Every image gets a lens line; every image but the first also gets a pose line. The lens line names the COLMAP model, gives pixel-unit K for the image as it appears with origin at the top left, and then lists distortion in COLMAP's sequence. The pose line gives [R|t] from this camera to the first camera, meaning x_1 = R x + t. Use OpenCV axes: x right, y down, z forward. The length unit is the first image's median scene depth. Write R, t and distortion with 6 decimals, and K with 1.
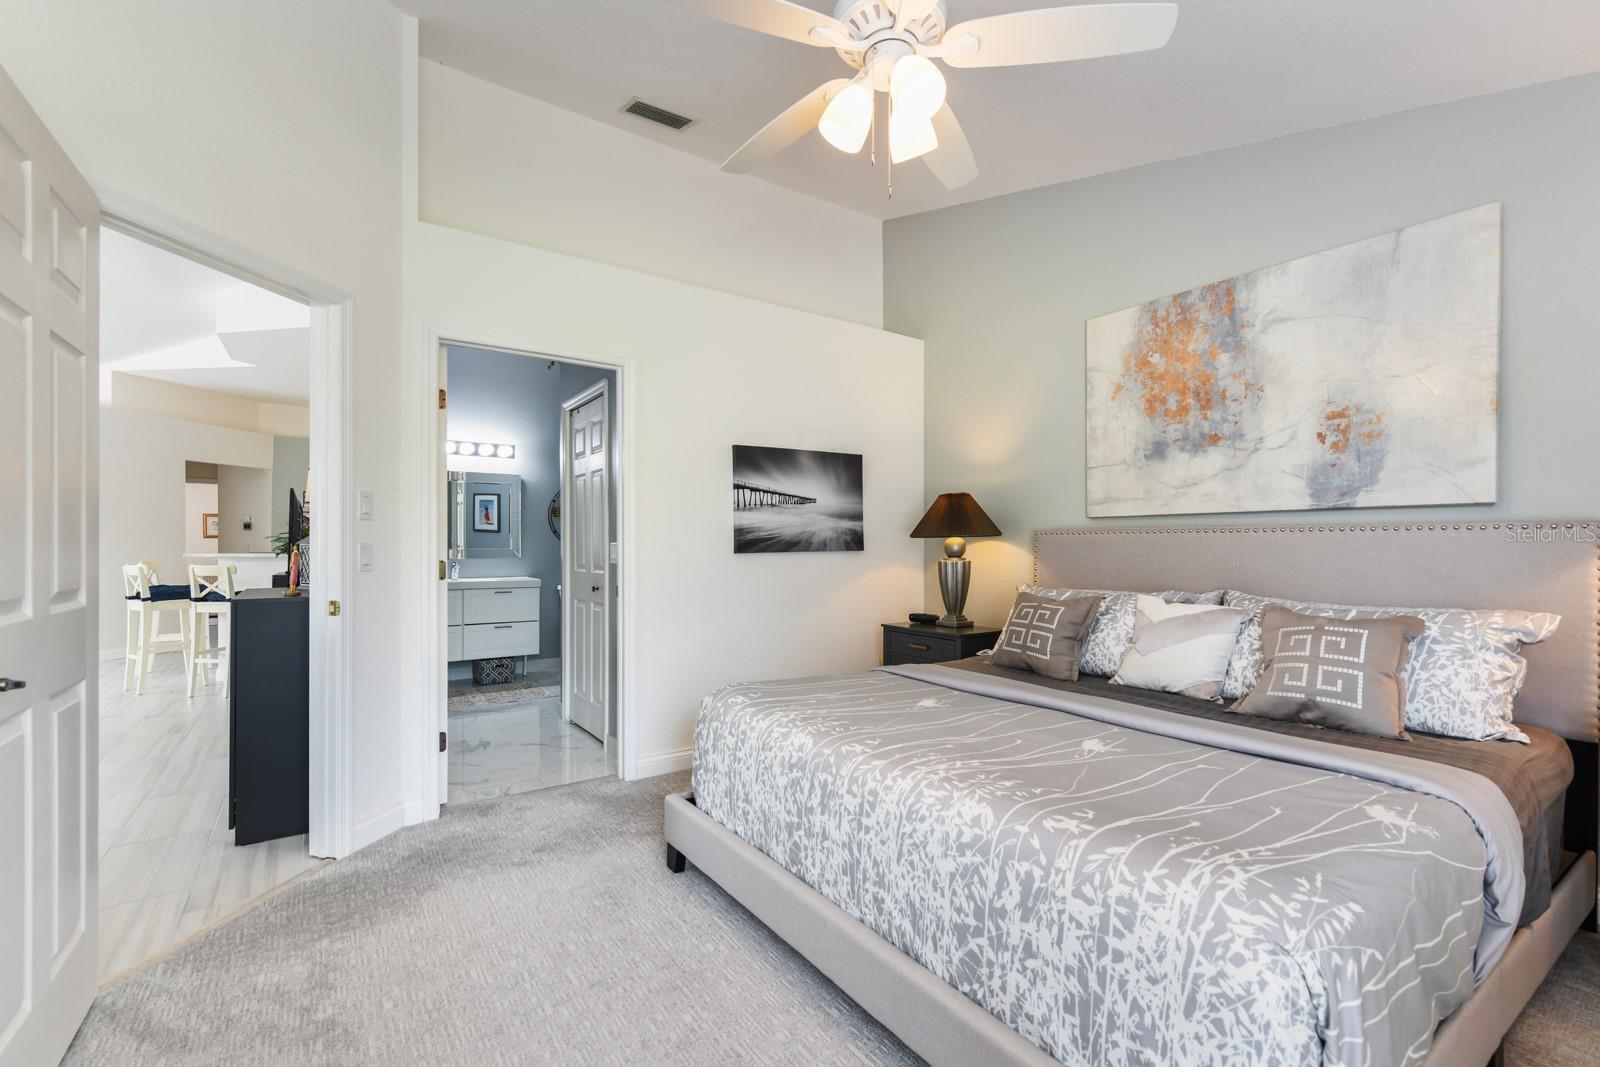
lens RADIAL K [[684.9, 0, 797.0], [0, 684.9, 542.5], [0, 0, 1]] dist [0.000047, -0.000162]
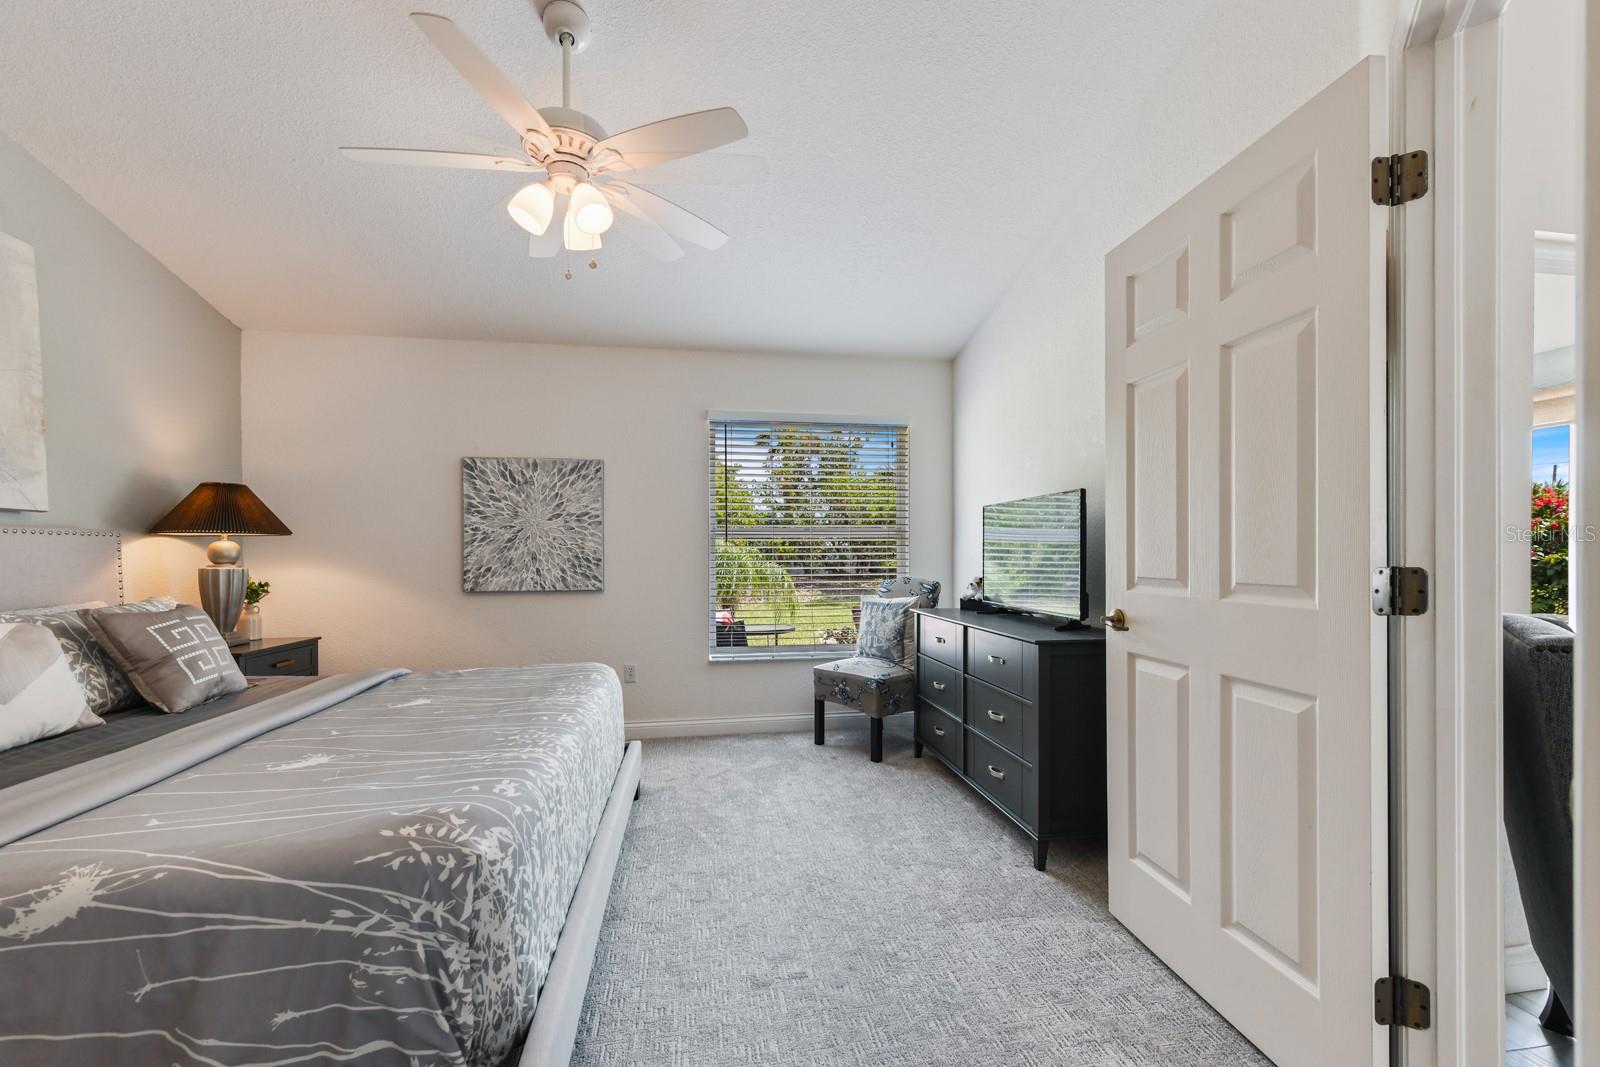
lens RADIAL K [[640.9, 0, 801.0], [0, 640.9, 551.1], [0, 0, 1]] dist [0.000606, -0.000131]
pose [[-0.903058, 0.004411, 0.429496, -0.448044], [0.002323, 0.999983, -0.005384, 0.013164], [-0.429513, -0.003865, -0.903053, 1.089333]]
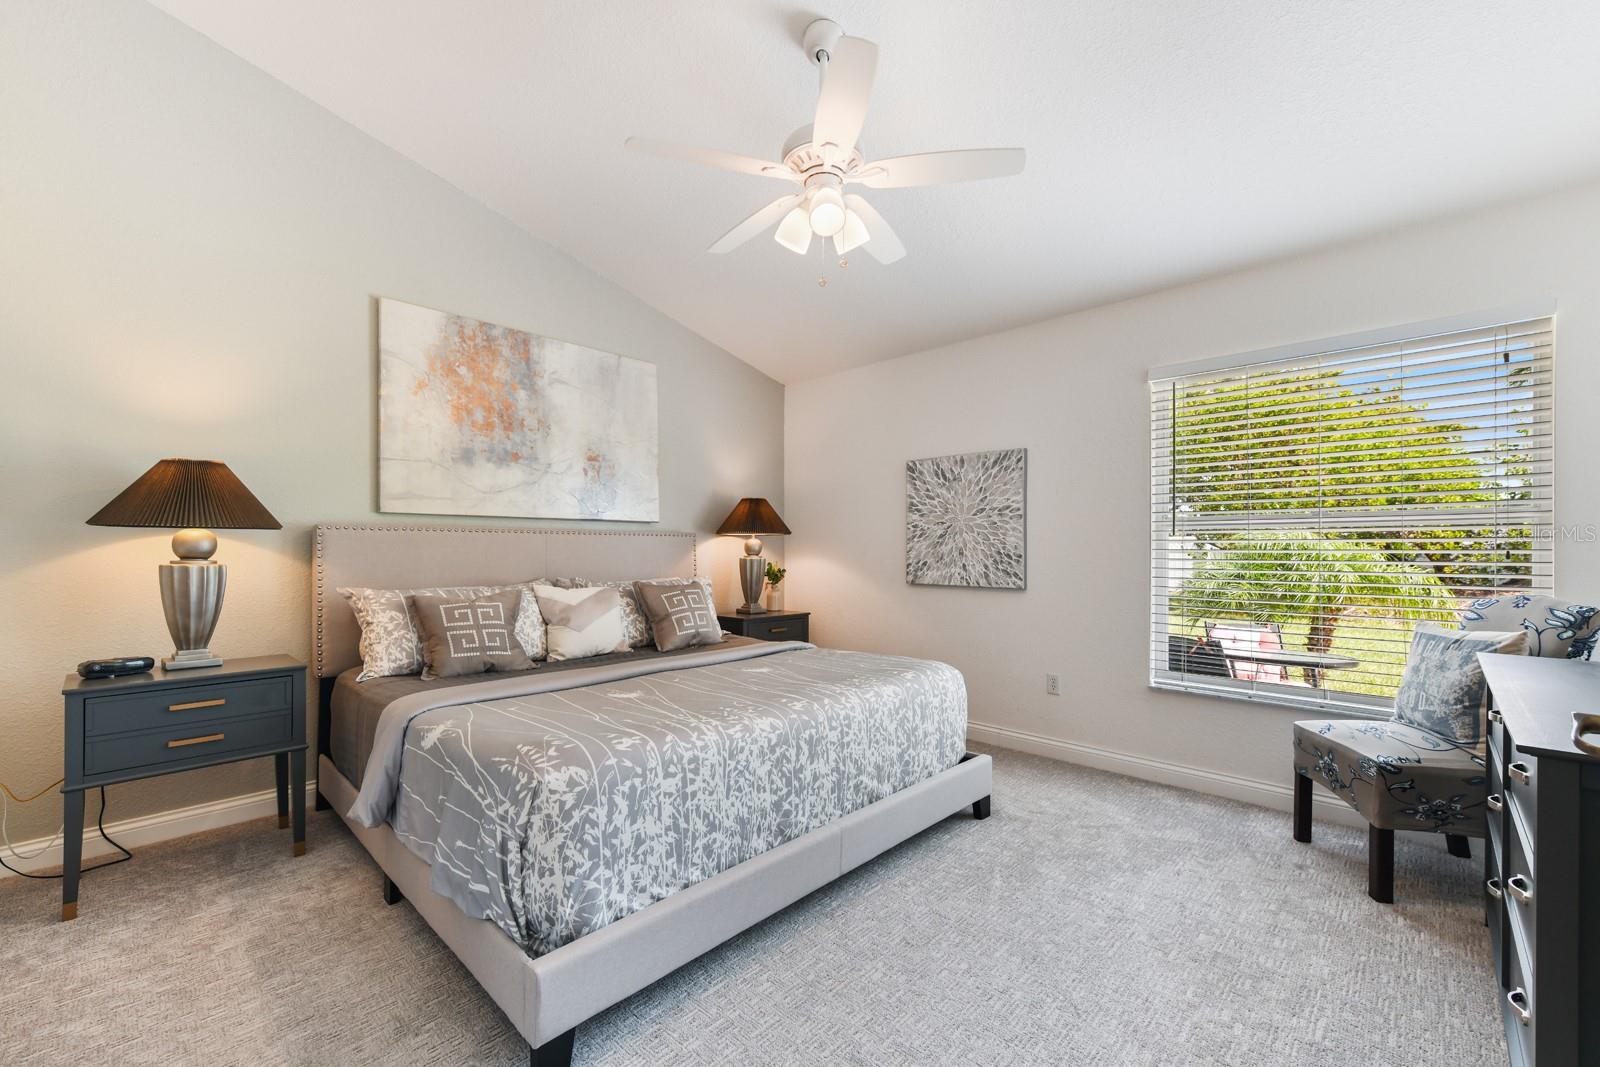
lens RADIAL K [[646.1, 0, 801.3], [0, 646.1, 545.2], [0, 0, 1]] dist [0.002541, -0.000012]
pose [[-0.197431, 0.005115, 0.980303, -0.634738], [-0.004857, 0.999969, -0.006196, 0.012055], [-0.980305, -0.005985, -0.197400, 0.735649]]
